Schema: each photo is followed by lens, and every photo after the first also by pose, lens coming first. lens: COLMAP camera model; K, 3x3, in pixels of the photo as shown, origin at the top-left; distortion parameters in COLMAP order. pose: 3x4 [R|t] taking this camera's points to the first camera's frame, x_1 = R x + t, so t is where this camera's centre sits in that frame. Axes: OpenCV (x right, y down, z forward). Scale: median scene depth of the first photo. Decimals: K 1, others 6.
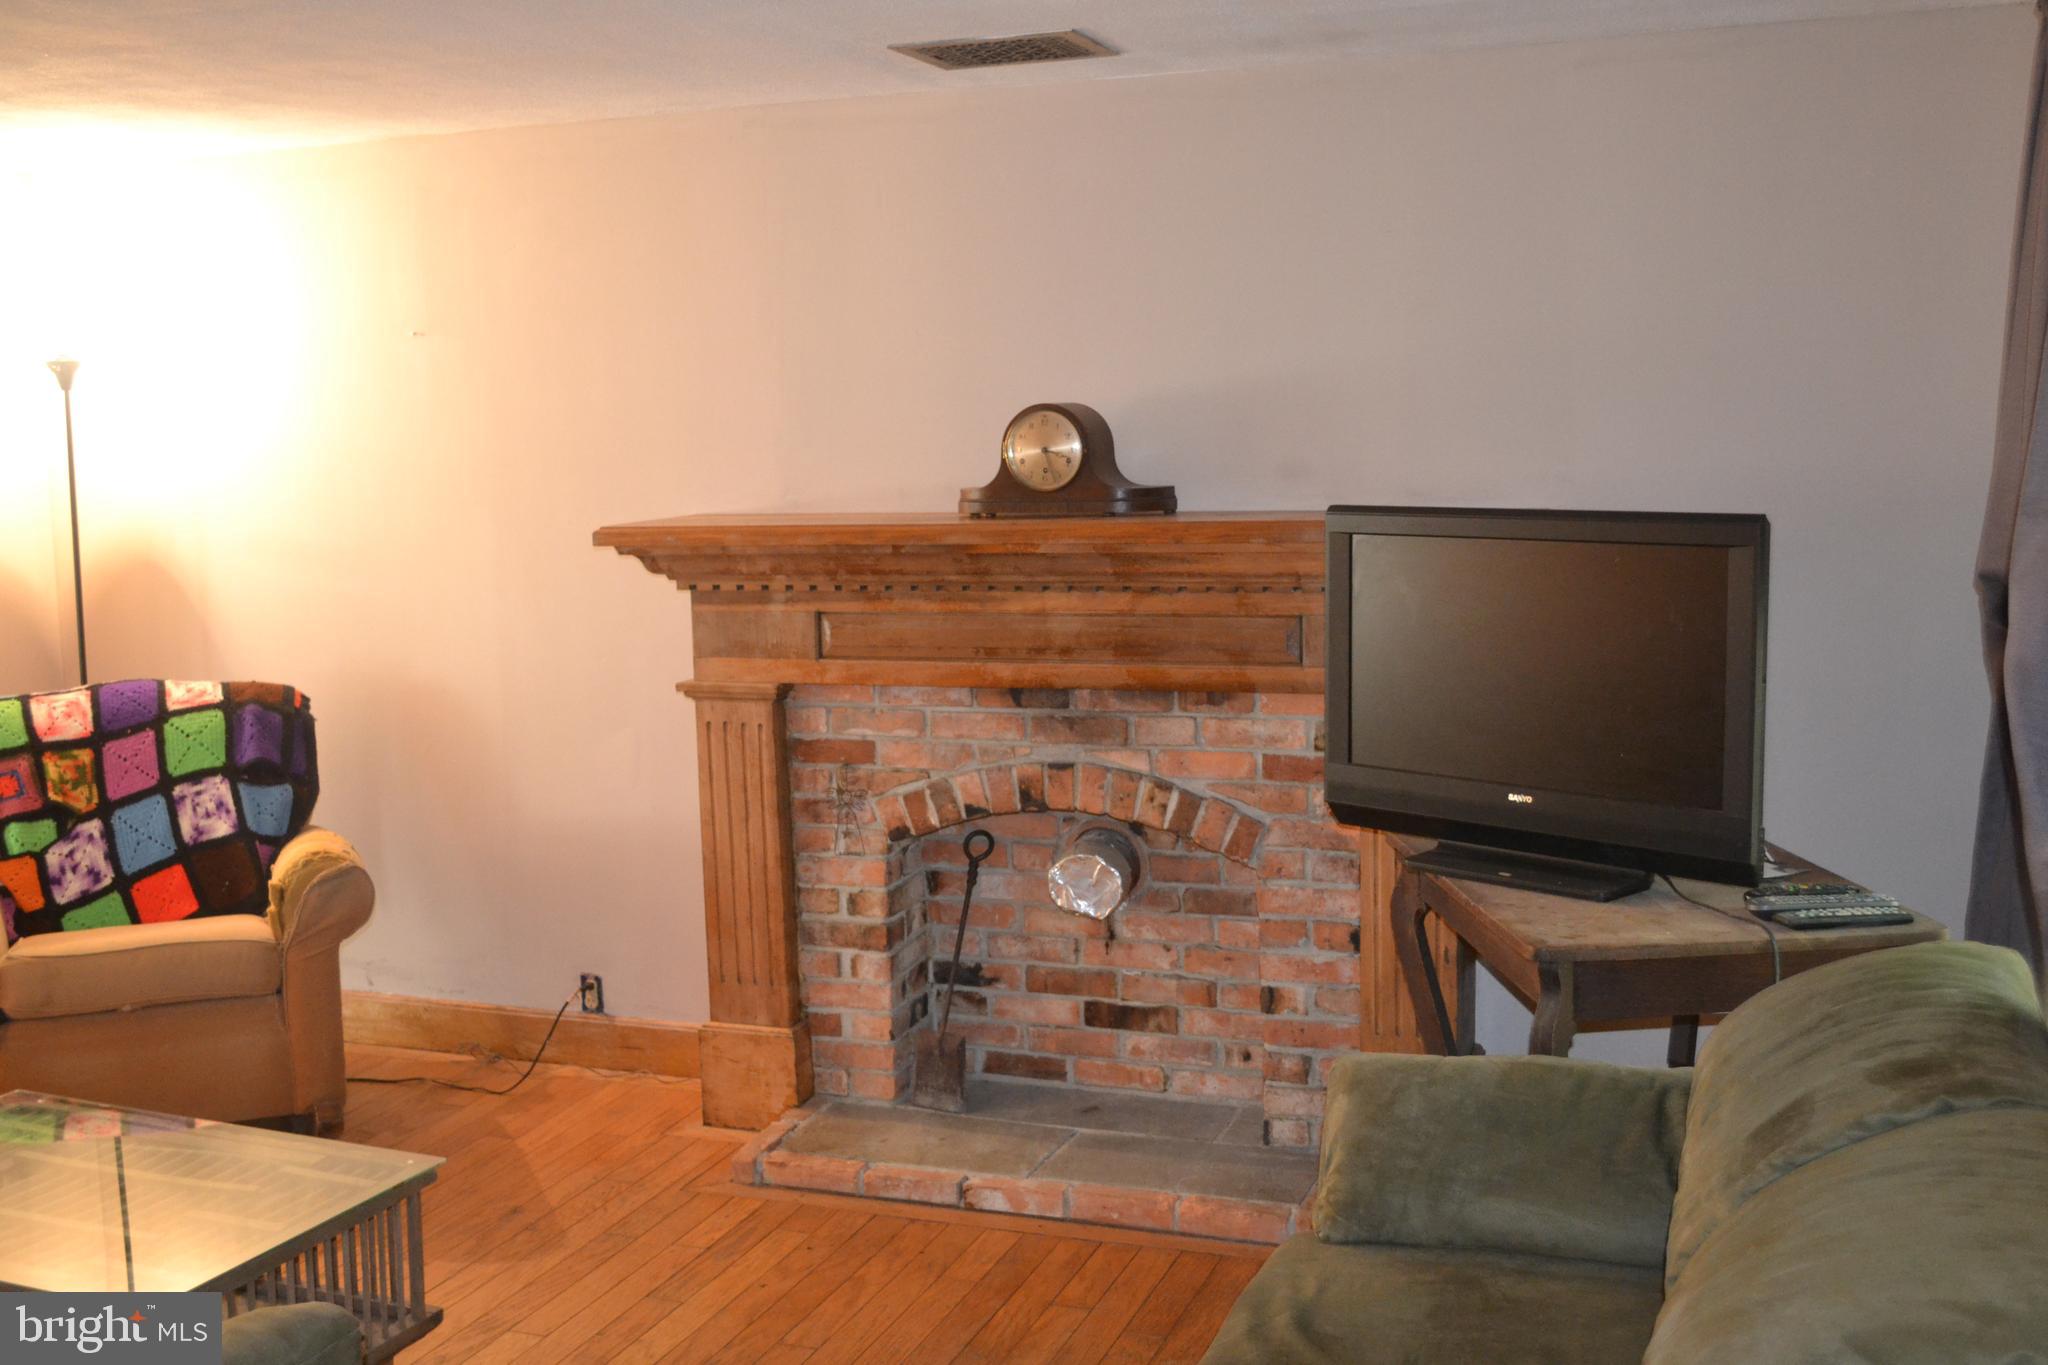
lens RADIAL K [[2158.8, 0, 1024.0], [0, 2158.8, 682.5], [0, 0, 1]] dist [-0.012086, -0.008132]
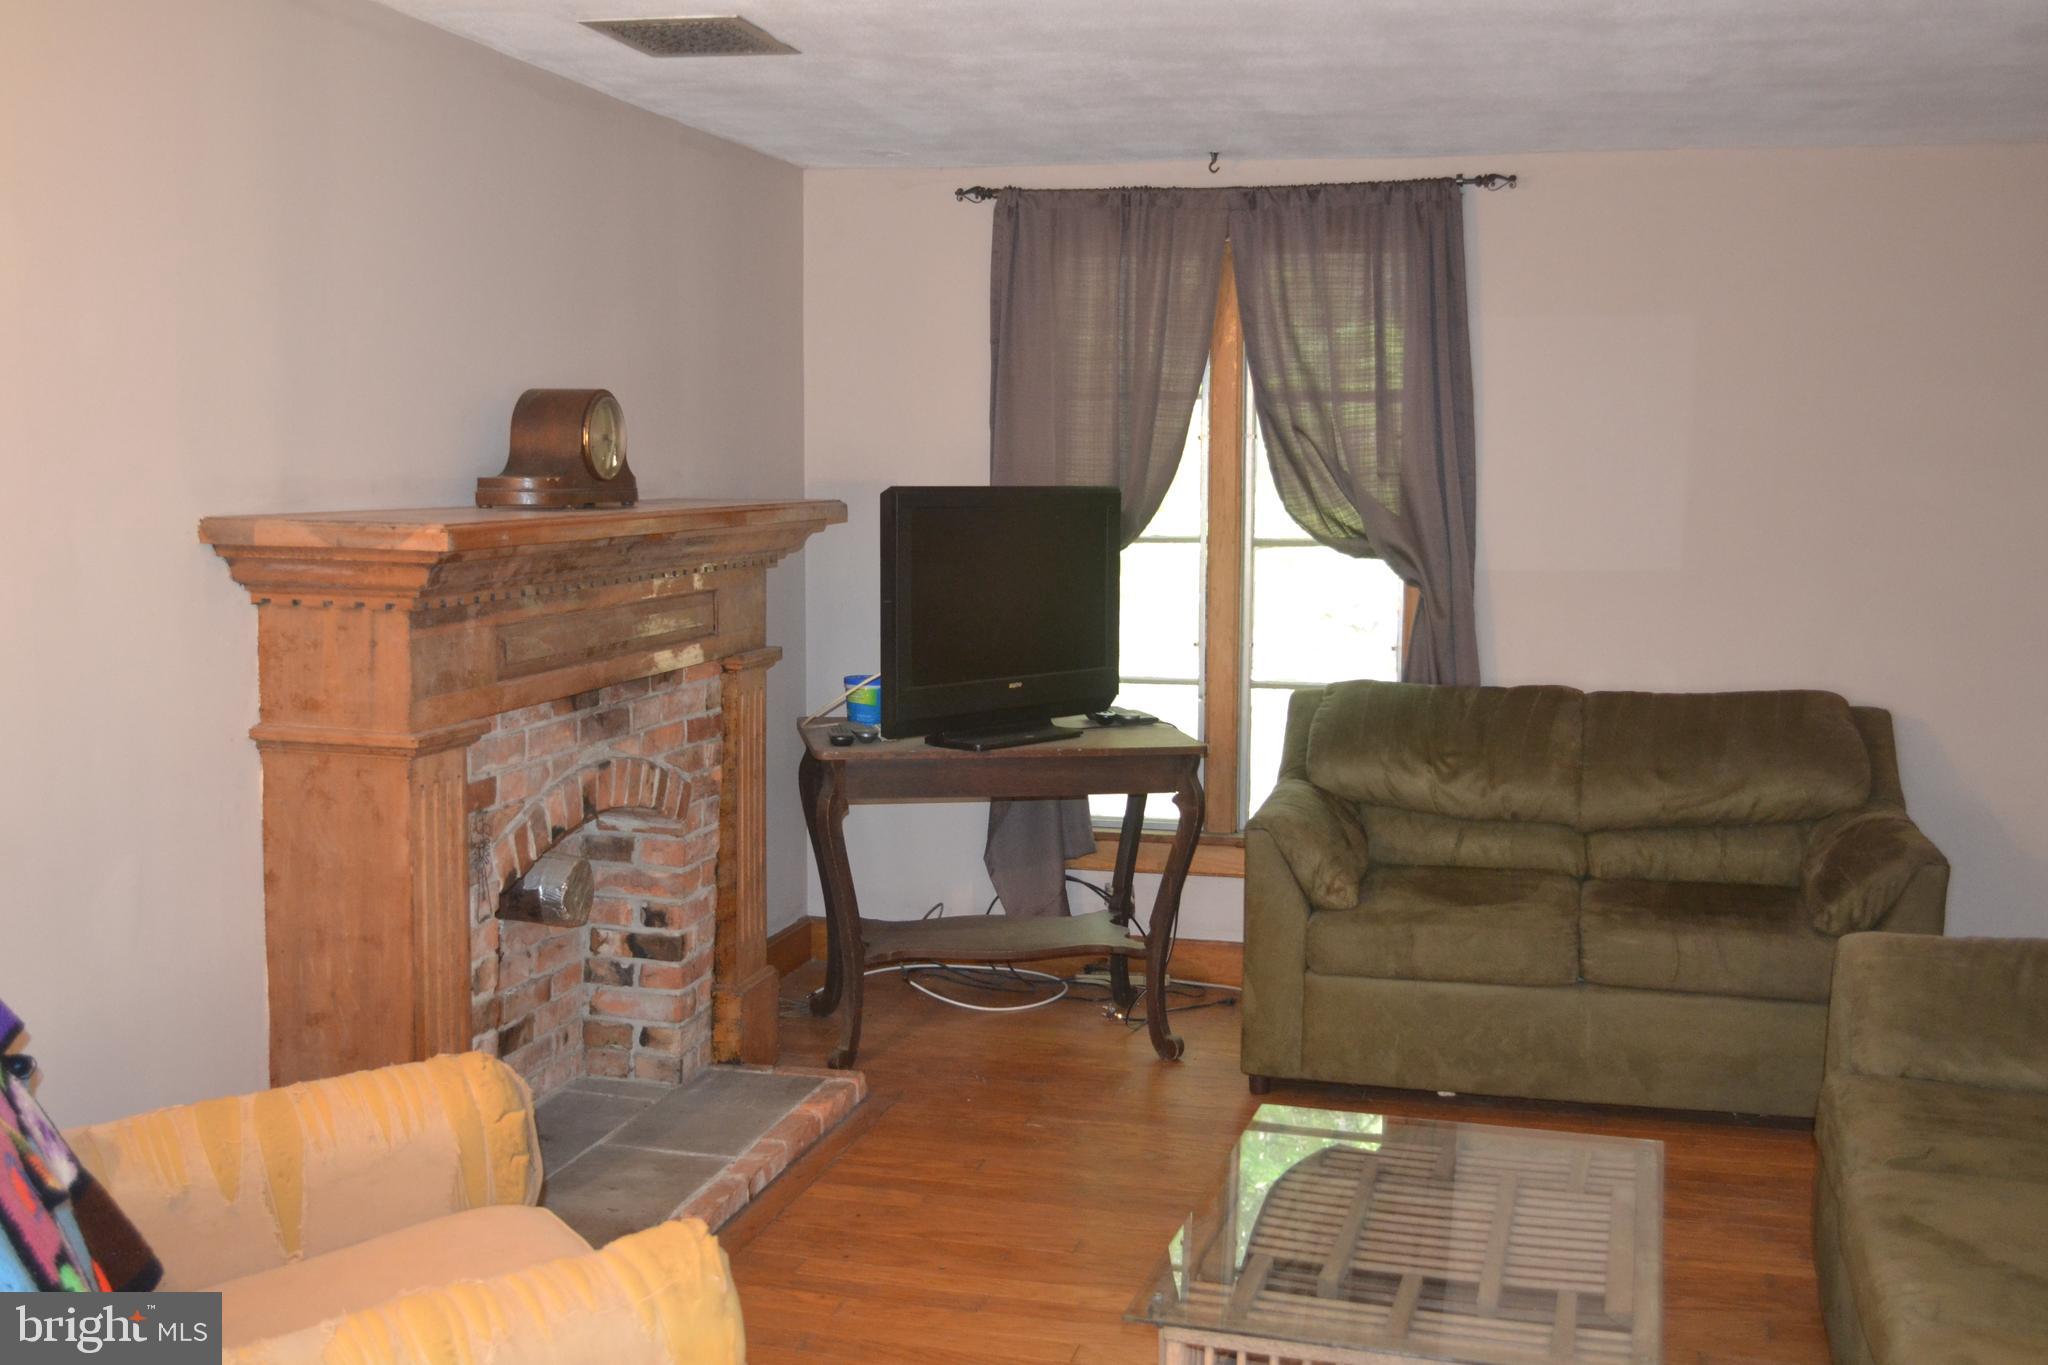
lens RADIAL K [[2158.8, 0, 1024.0], [0, 2158.8, 682.5], [0, 0, 1]] dist [-0.012086, -0.008132]
pose [[-0.110320, -0.078157, 0.990818, -0.924371], [0.121754, 0.988332, 0.091518, -0.061468], [-0.986410, 0.130733, -0.099517, 0.866651]]
